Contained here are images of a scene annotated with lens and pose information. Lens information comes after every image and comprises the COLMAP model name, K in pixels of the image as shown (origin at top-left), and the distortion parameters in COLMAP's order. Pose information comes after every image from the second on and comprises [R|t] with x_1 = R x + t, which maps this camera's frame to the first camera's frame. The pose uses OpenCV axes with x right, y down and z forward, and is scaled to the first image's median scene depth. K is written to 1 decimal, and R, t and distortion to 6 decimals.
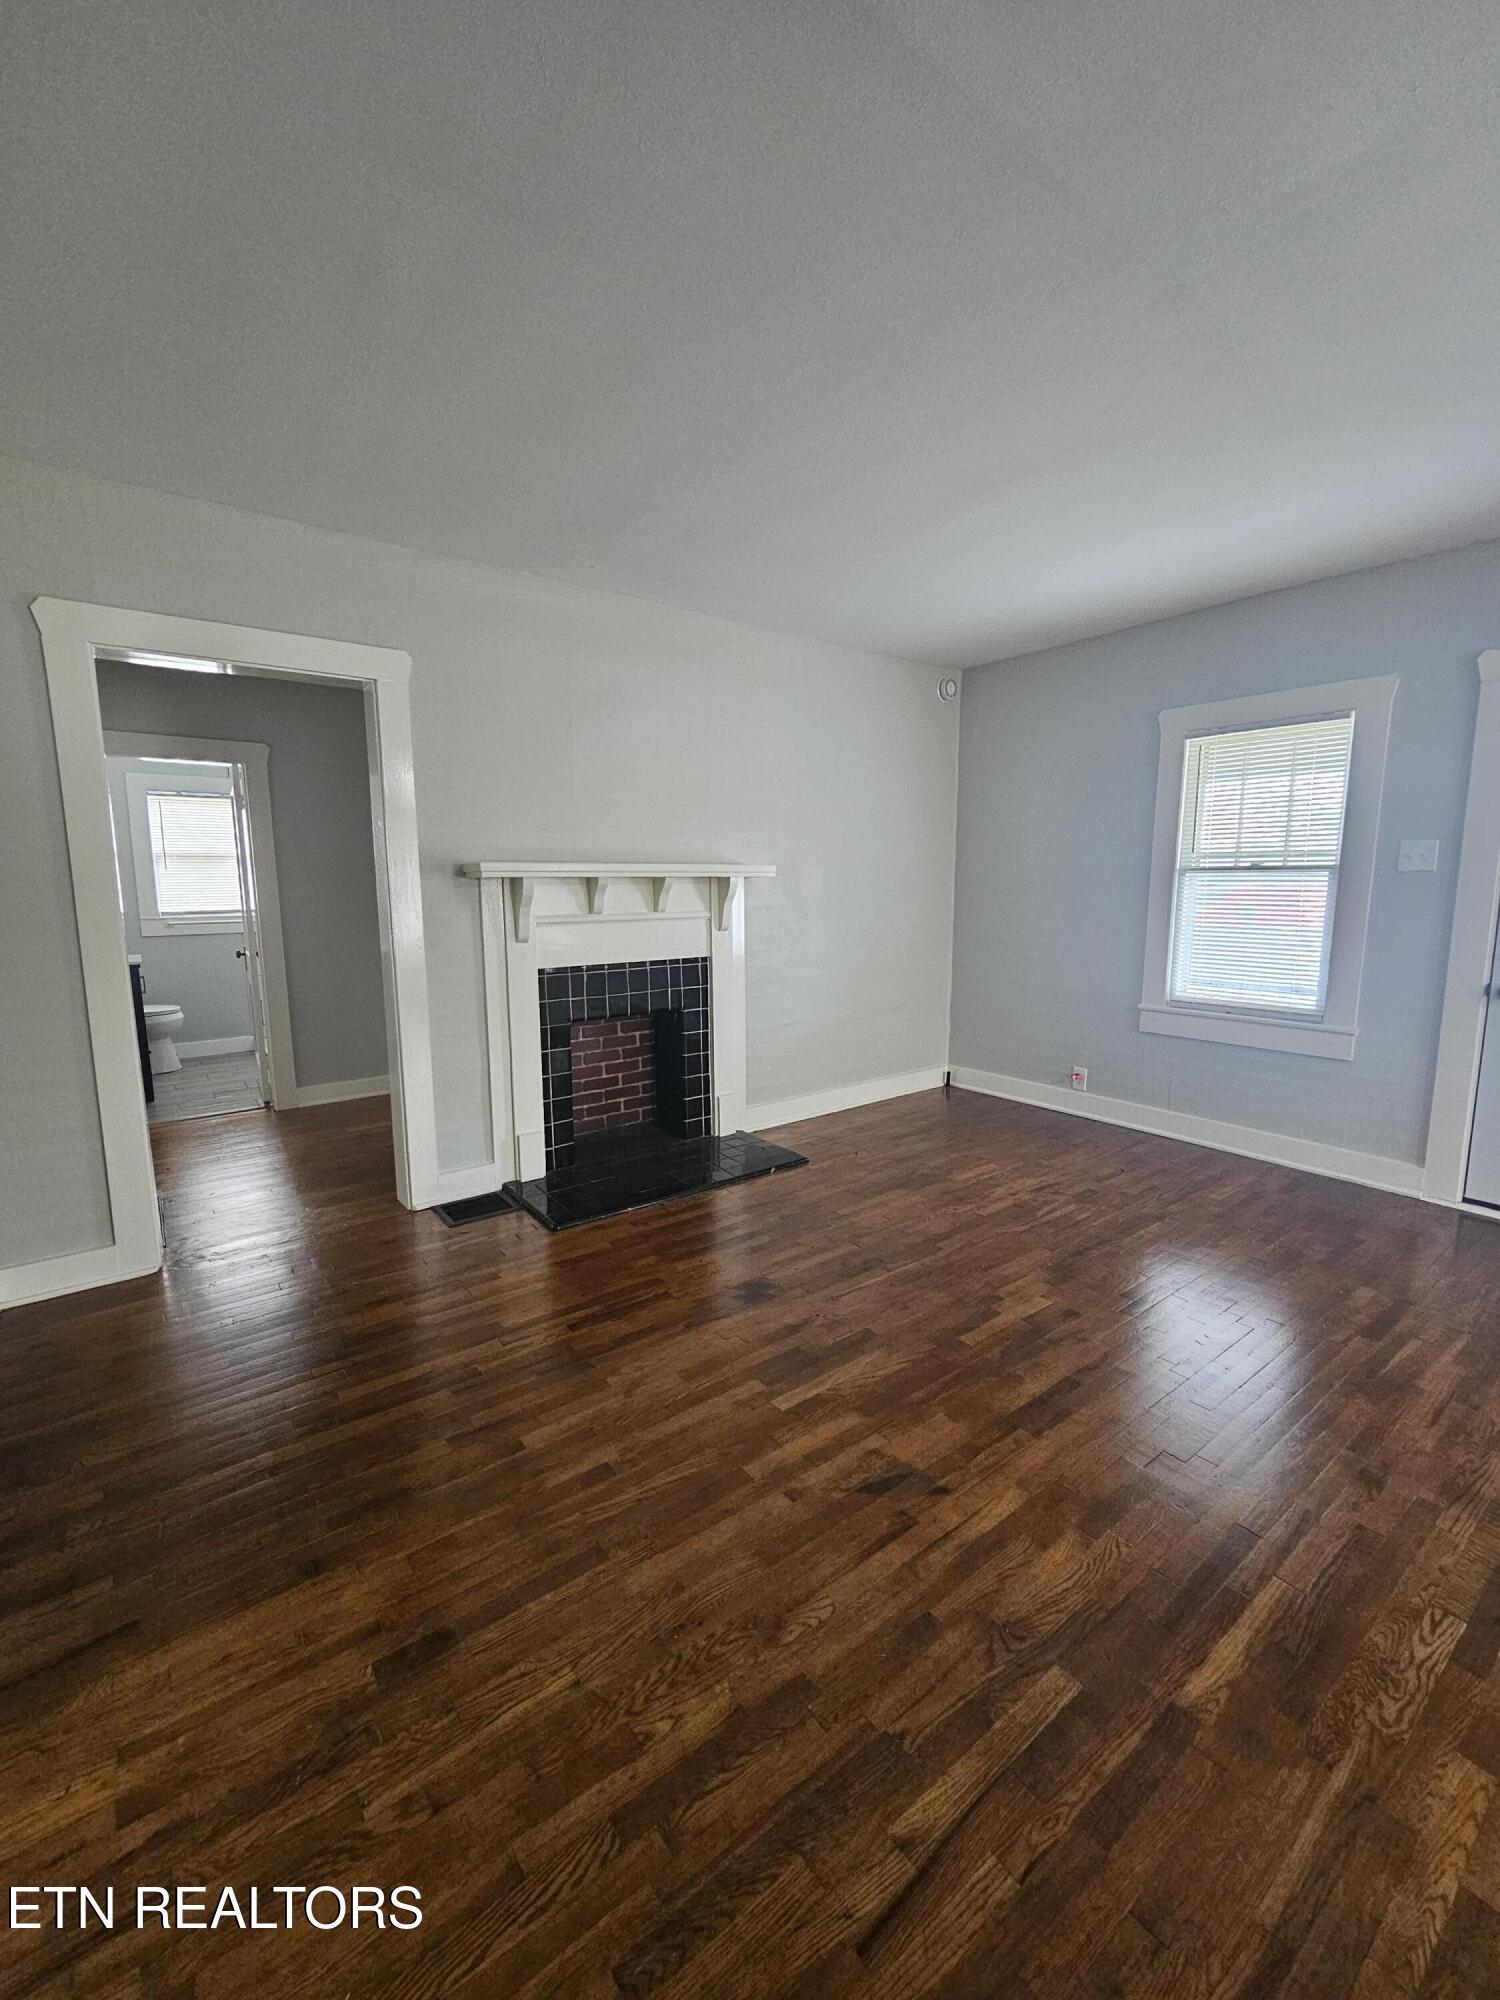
lens RADIAL K [[819.9, 0, 742.2], [0, 819.9, 989.1], [0, 0, 1]] dist [0.000891, -0.000131]
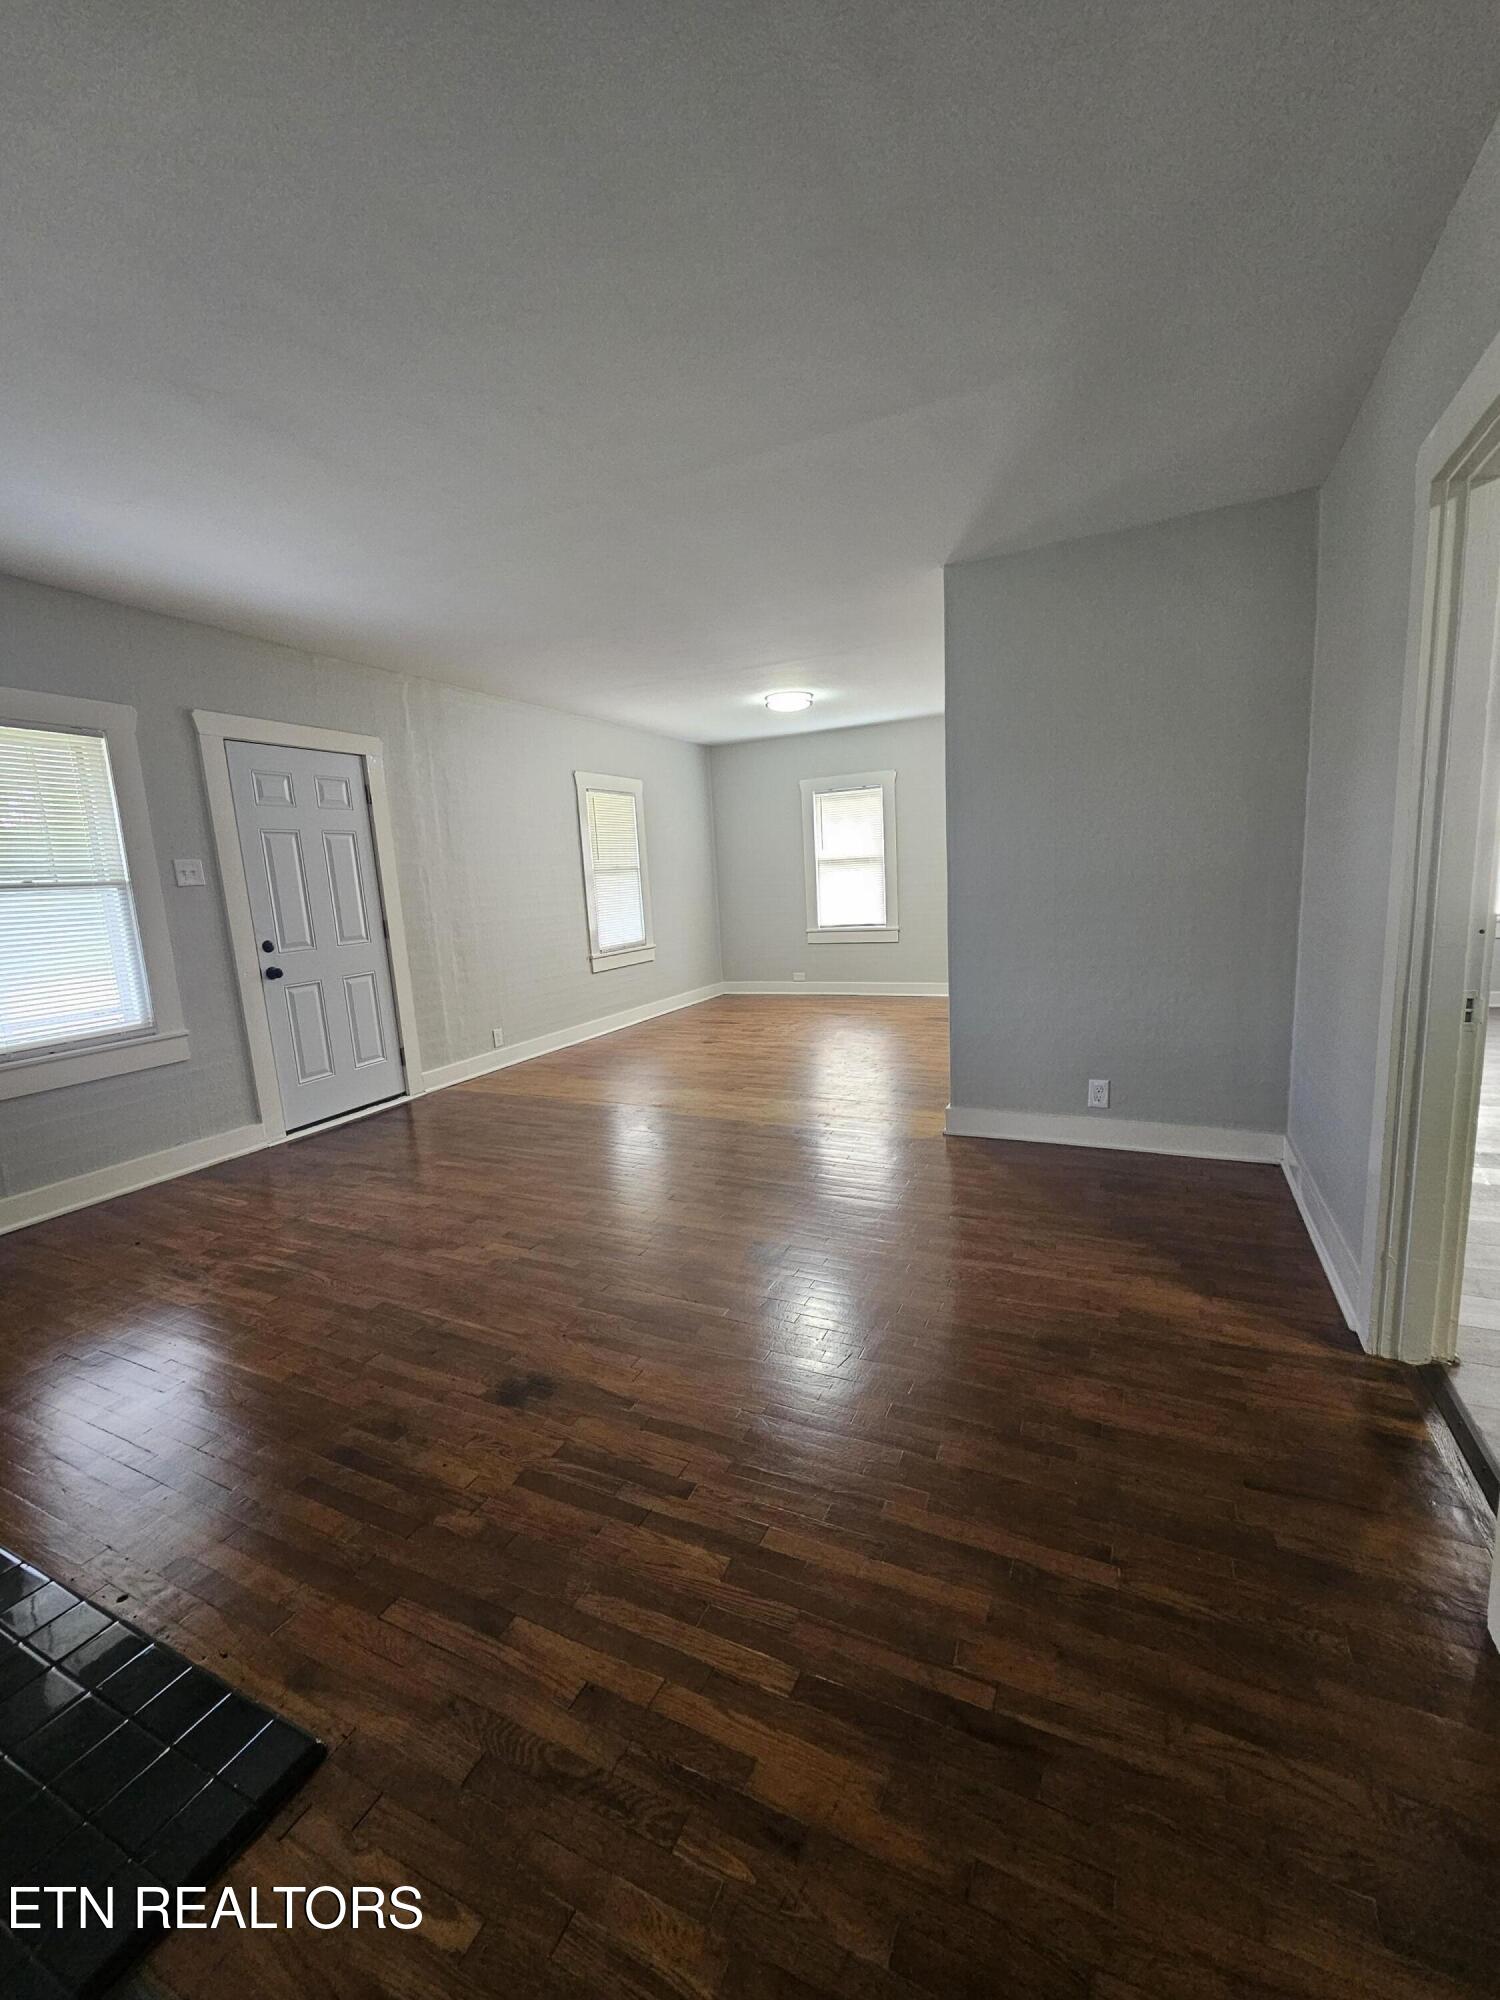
lens RADIAL K [[819.9, 0, 750.2], [0, 819.9, 1003.3], [0, 0, 1]] dist [0.000891, -0.000131]
pose [[-0.458712, -0.115330, 0.881069, -0.598377], [0.165732, 0.963038, 0.212344, -0.100305], [-0.872993, 0.243427, -0.422643, 0.850344]]
